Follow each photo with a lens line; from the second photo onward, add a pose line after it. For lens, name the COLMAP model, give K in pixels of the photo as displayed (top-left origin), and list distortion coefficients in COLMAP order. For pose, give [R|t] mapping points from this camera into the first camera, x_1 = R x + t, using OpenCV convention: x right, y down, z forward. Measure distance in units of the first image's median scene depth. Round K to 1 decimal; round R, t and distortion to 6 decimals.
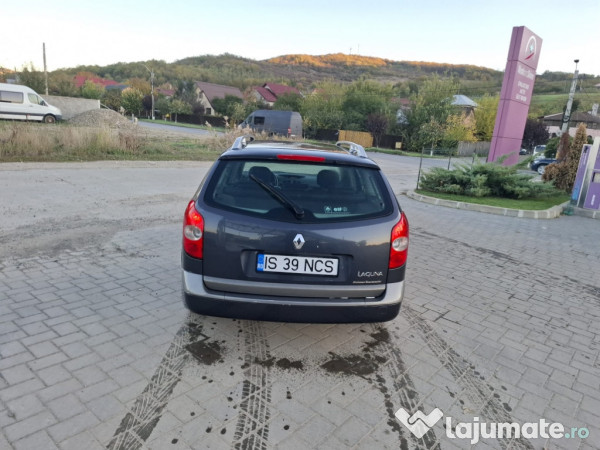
lens RADIAL K [[413.3, 0, 302.4], [0, 413.3, 210.0], [0, 0, 1]] dist [0.072136, -0.072042]
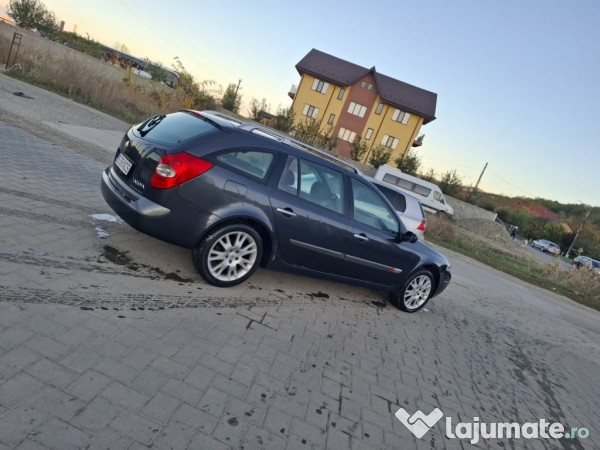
lens RADIAL K [[413.3, 0, 302.4], [0, 413.3, 210.0], [0, 0, 1]] dist [0.072136, -0.072042]
pose [[0.534072, 0.238112, -0.811215, 1.051387], [-0.465045, 0.884056, -0.046675, 0.038230], [0.706046, 0.402179, 0.582882, 0.458760]]
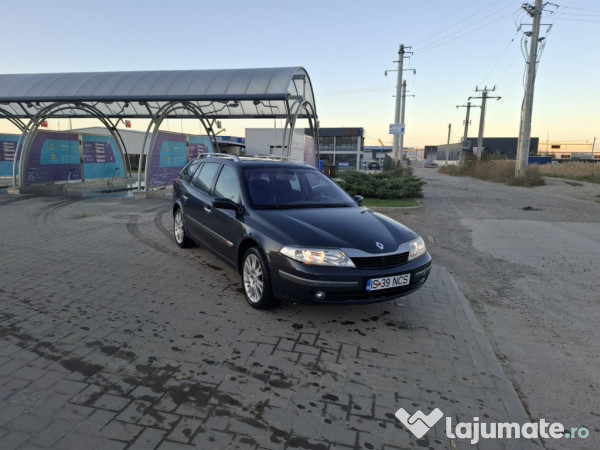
lens RADIAL K [[413.3, 0, 302.4], [0, 413.3, 210.0], [0, 0, 1]] dist [0.072136, -0.072042]
pose [[-0.868921, -0.041344, -0.493220, 0.609700], [-0.191855, 0.946730, 0.258638, -0.442849], [0.456254, 0.319362, -0.830566, 2.593263]]
